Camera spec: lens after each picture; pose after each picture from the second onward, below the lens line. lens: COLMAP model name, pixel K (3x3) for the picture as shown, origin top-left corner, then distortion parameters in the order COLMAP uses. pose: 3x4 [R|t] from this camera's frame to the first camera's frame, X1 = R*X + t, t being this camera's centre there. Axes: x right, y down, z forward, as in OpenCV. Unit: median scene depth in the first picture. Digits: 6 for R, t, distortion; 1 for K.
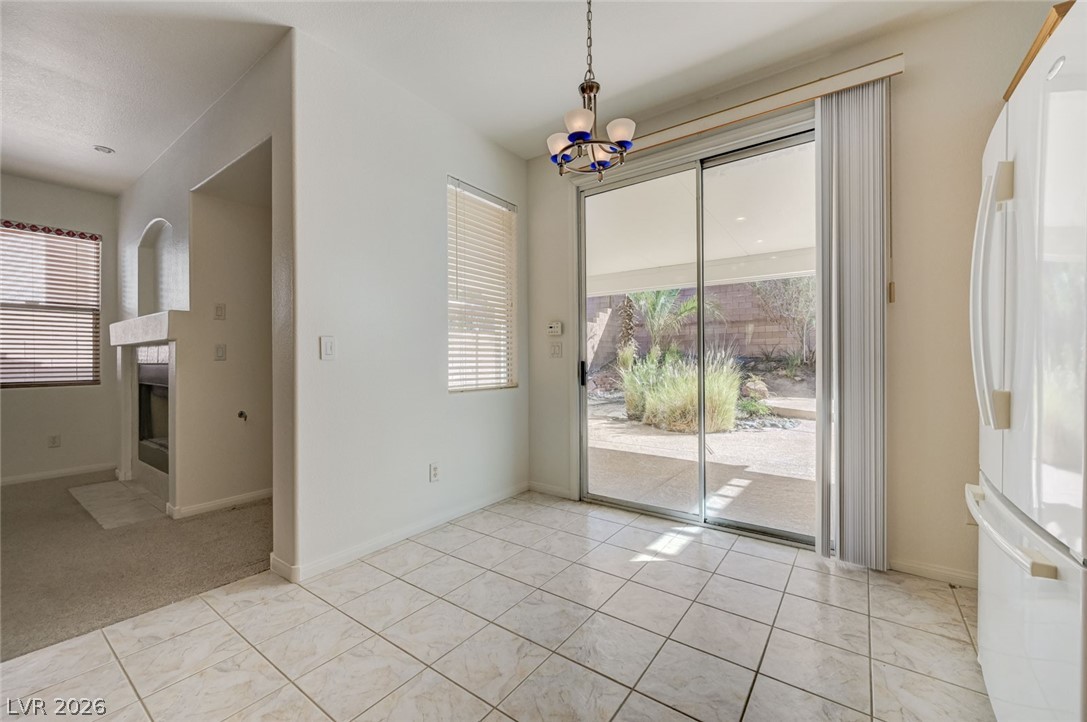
lens RADIAL K [[430.6, 0, 551.9], [0, 430.6, 357.7], [0, 0, 1]] dist [0.000416, -0.000080]
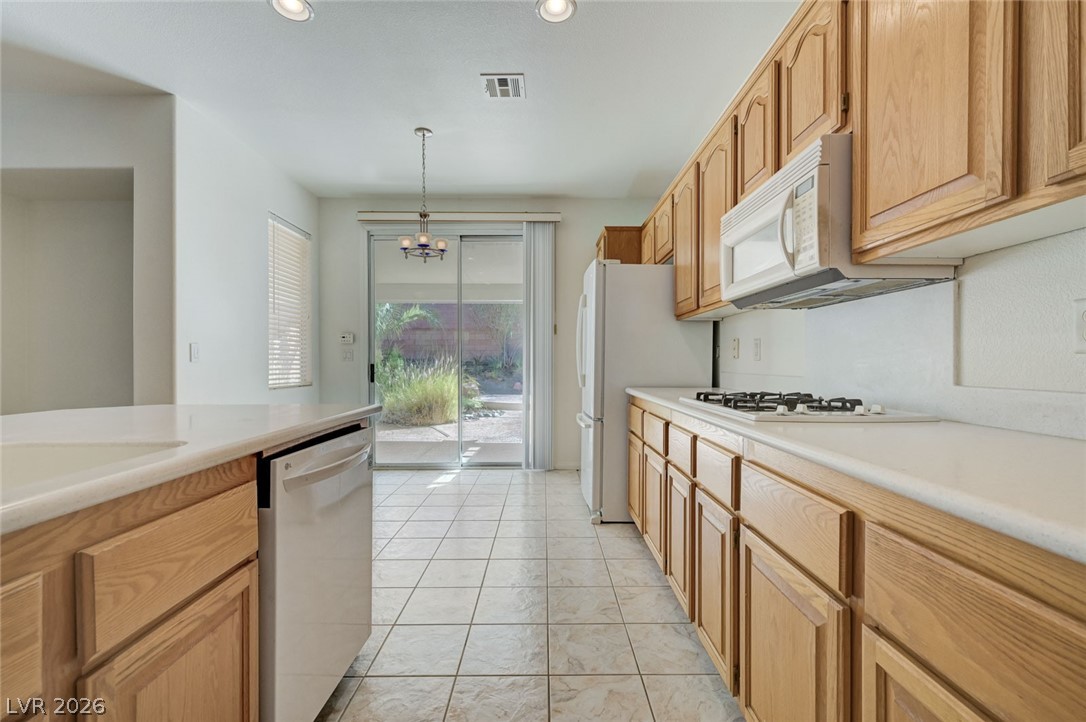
lens RADIAL K [[467.5, 0, 545.9], [0, 467.5, 363.6], [0, 0, 1]] dist [-0.000678, 0.000039]
pose [[0.808337, 0.001810, 0.588717, -0.340303], [-0.004412, 0.999986, 0.002984, 0.000138], [-0.588704, -0.005010, 0.808334, -0.472134]]
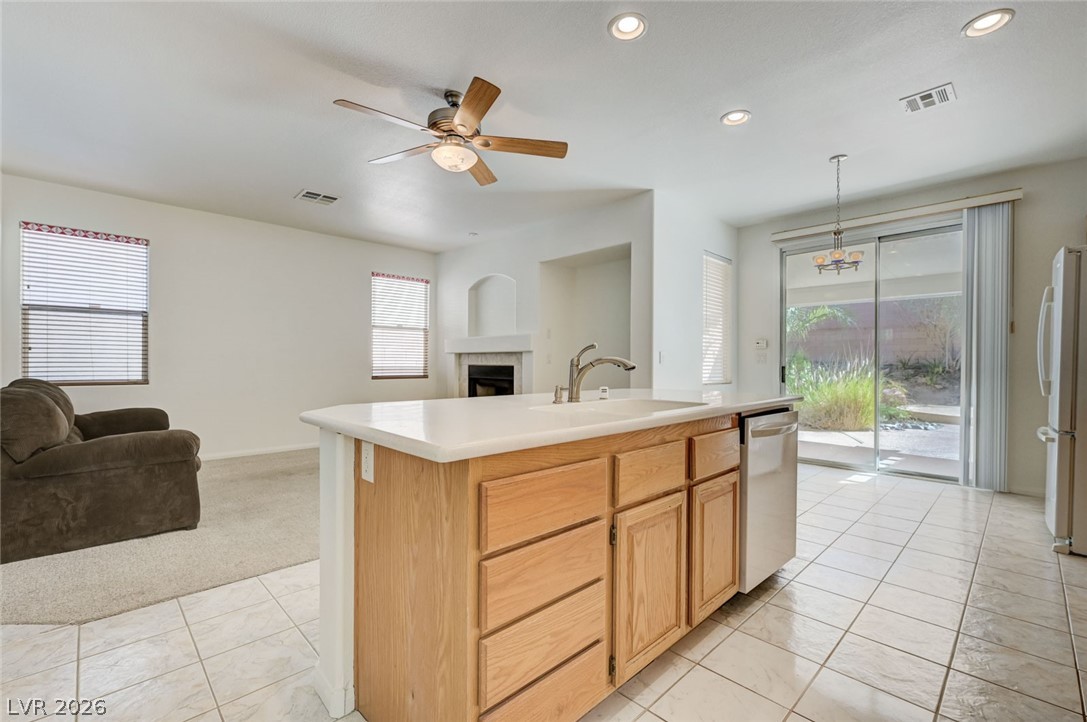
lens RADIAL K [[468.0, 0, 548.1], [0, 468.0, 364.5], [0, 0, 1]] dist [-0.000678, 0.000039]
pose [[0.985263, 0.010501, -0.170722, -0.451133], [-0.009530, 0.999933, 0.006504, -0.000700], [0.170779, -0.004781, 0.985298, -0.729214]]
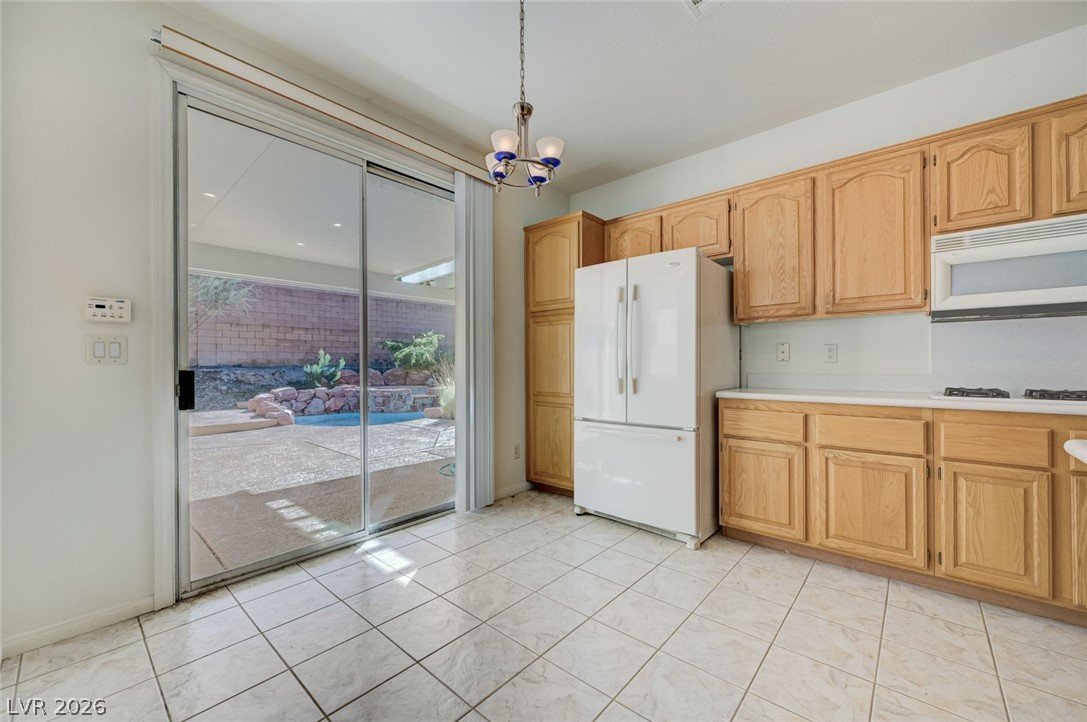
lens RADIAL K [[430.6, 0, 555.2], [0, 430.6, 358.9], [0, 0, 1]] dist [0.000416, -0.000080]
pose [[0.090027, 0.014237, 0.995838, -0.487737], [0.001137, 0.999896, -0.014398, 0.001100], [-0.995939, 0.002429, 0.090002, 0.415481]]
